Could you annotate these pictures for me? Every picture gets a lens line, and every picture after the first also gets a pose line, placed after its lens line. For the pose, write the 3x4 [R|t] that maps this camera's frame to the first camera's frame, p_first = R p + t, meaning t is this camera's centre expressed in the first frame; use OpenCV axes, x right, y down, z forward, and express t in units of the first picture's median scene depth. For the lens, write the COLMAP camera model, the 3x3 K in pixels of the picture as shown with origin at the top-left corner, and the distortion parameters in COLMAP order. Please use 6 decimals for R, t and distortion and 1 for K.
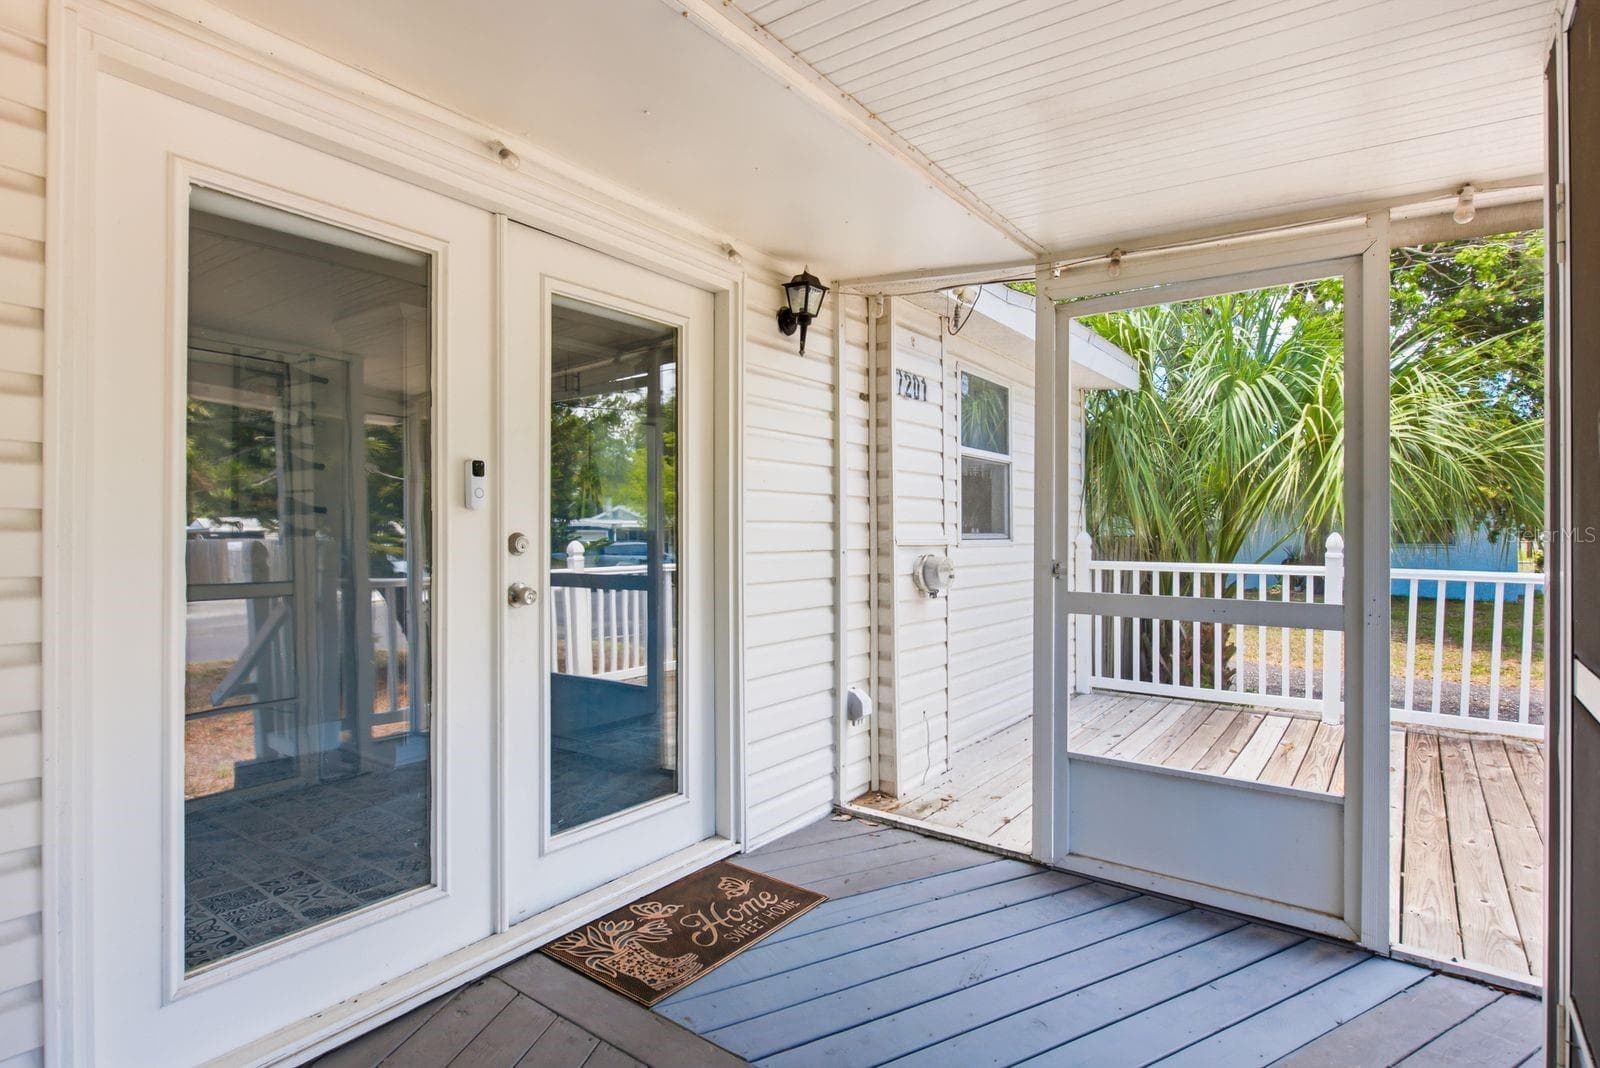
lens RADIAL K [[824.1, 0, 800.0], [0, 824.1, 534.0], [0, 0, 1]] dist [0.000124, -0.000349]
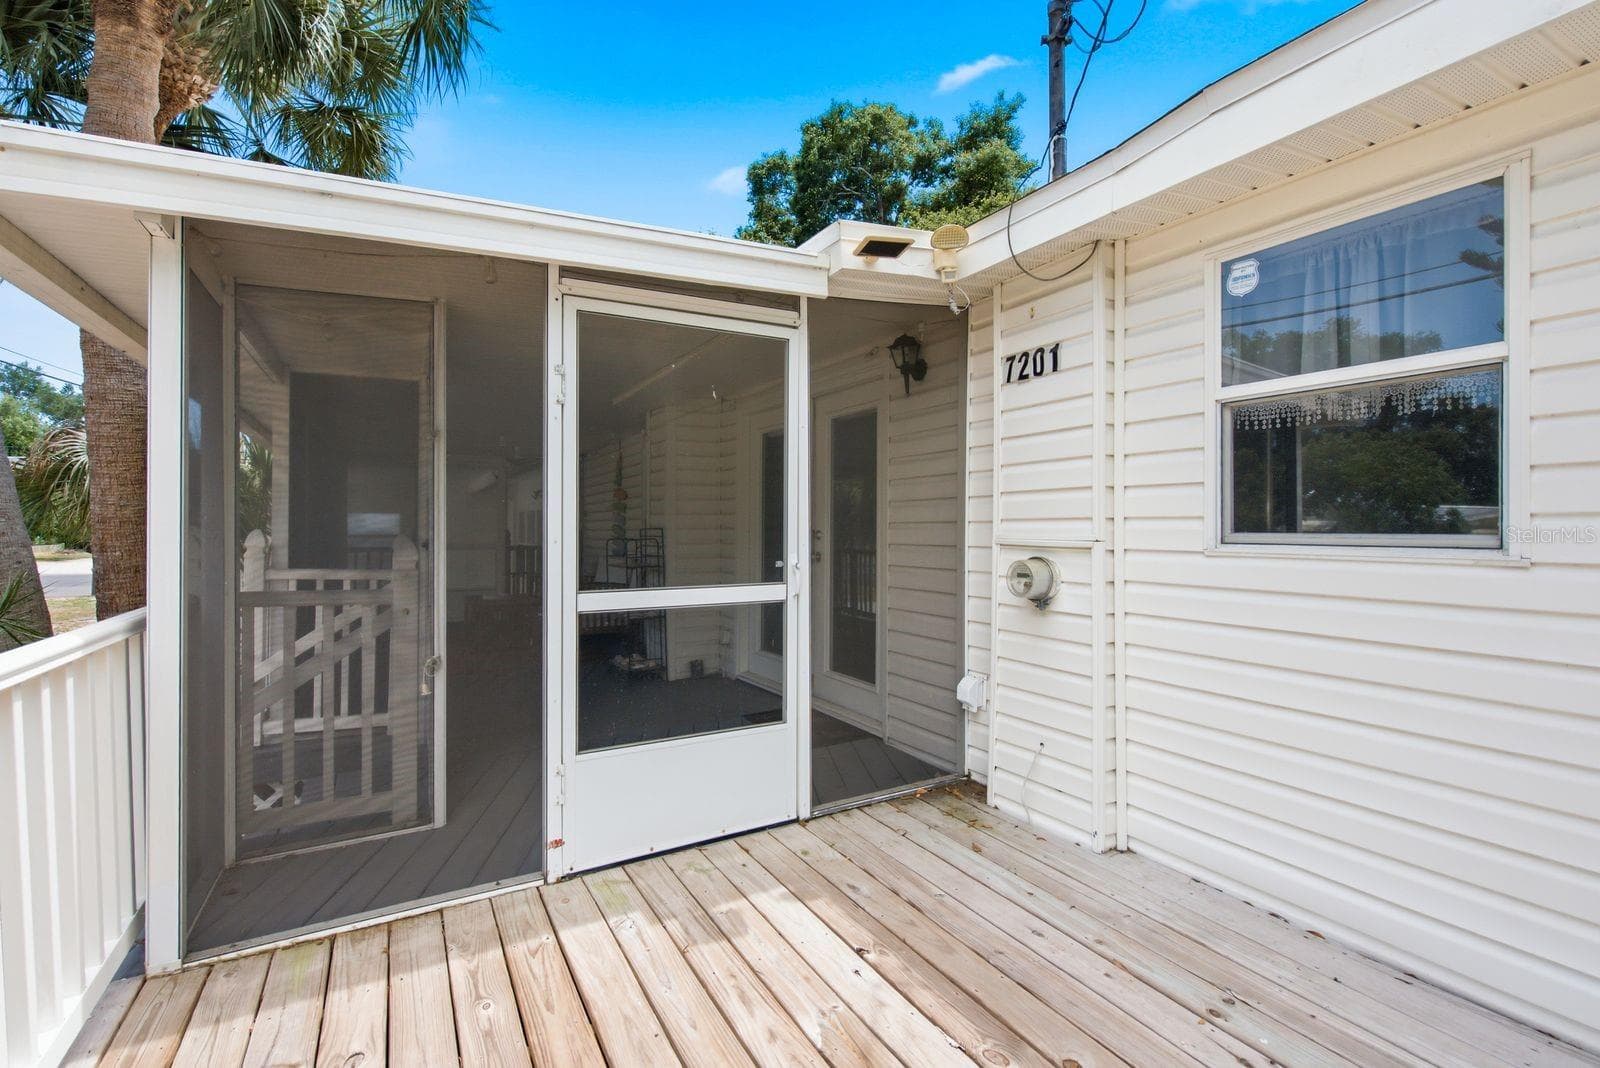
lens RADIAL K [[824.1, 0, 800.0], [0, 824.1, 534.0], [0, 0, 1]] dist [0.000124, -0.000349]
pose [[-0.457949, 0.000801, -0.888978, 1.036032], [-0.006531, 0.999970, 0.004265, -0.000276], [0.888955, 0.007759, -0.457929, 1.194285]]
